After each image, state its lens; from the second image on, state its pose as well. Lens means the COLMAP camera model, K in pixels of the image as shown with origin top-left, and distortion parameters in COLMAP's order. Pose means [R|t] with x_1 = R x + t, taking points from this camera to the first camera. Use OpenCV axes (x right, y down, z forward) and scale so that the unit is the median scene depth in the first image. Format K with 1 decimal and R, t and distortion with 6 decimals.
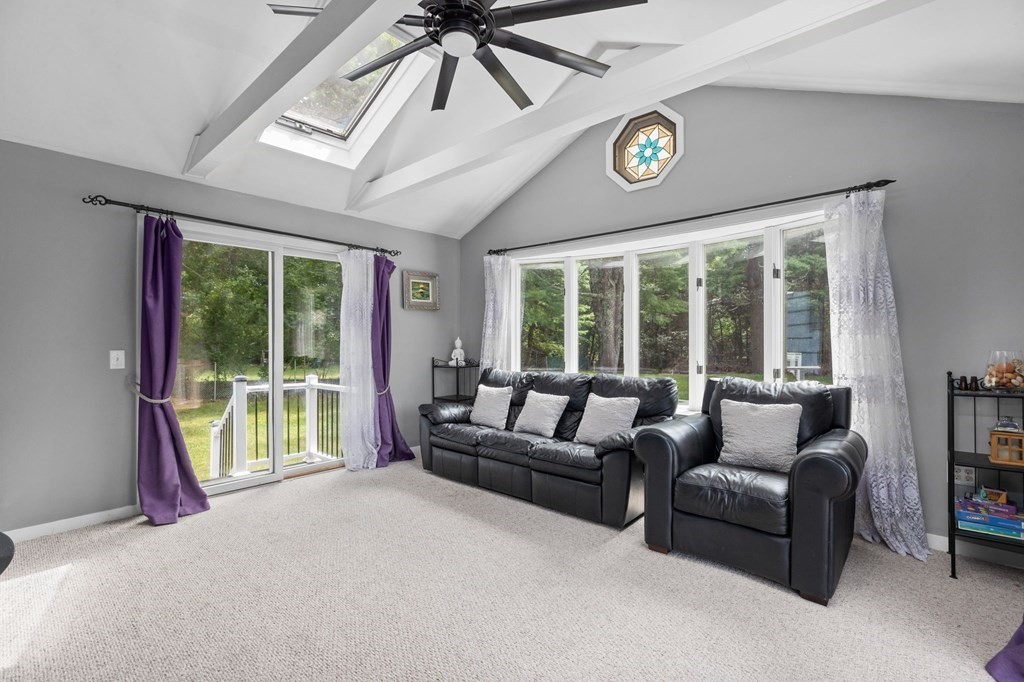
lens RADIAL K [[460.7, 0, 509.7], [0, 460.7, 340.9], [0, 0, 1]] dist [-0.004709, 0.000056]
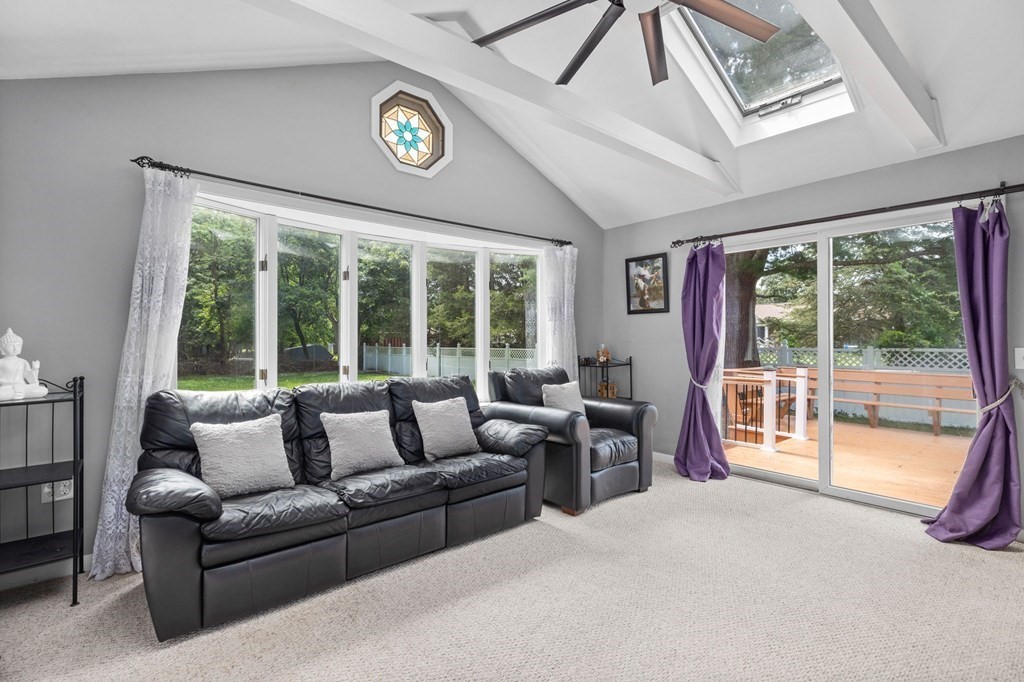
lens RADIAL K [[460.7, 0, 509.7], [0, 460.7, 340.9], [0, 0, 1]] dist [-0.004709, 0.000056]
pose [[0.147687, -0.004957, 0.989022, -0.592833], [-0.003326, 0.999979, 0.005508, -0.002455], [-0.989029, -0.004103, 0.147668, 0.663184]]
